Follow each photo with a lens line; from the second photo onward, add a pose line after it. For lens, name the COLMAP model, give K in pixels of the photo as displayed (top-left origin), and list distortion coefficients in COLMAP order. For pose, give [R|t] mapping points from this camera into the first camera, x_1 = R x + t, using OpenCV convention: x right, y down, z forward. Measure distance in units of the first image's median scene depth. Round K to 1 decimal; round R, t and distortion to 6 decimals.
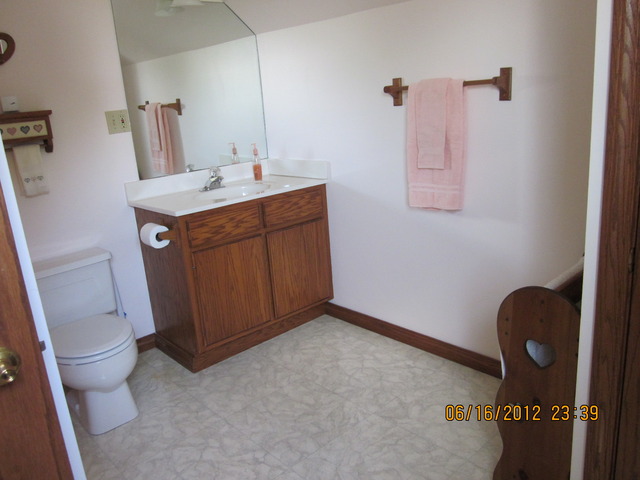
lens RADIAL K [[533.3, 0, 320.8], [0, 533.3, 262.4], [0, 0, 1]] dist [-0.040574, 0.026680]
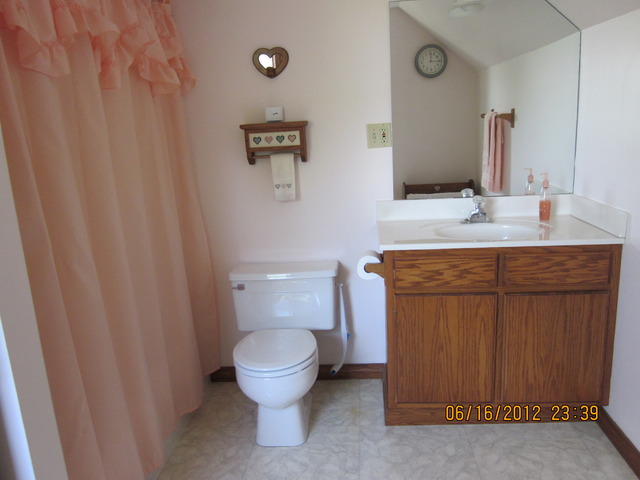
lens RADIAL K [[533.3, 0, 329.1], [0, 533.3, 258.2], [0, 0, 1]] dist [-0.040574, 0.026680]
pose [[0.688116, 0.221621, -0.690927, 0.250460], [-0.223105, 0.970708, 0.089167, -0.120766], [0.690449, 0.092792, 0.717405, 0.290696]]
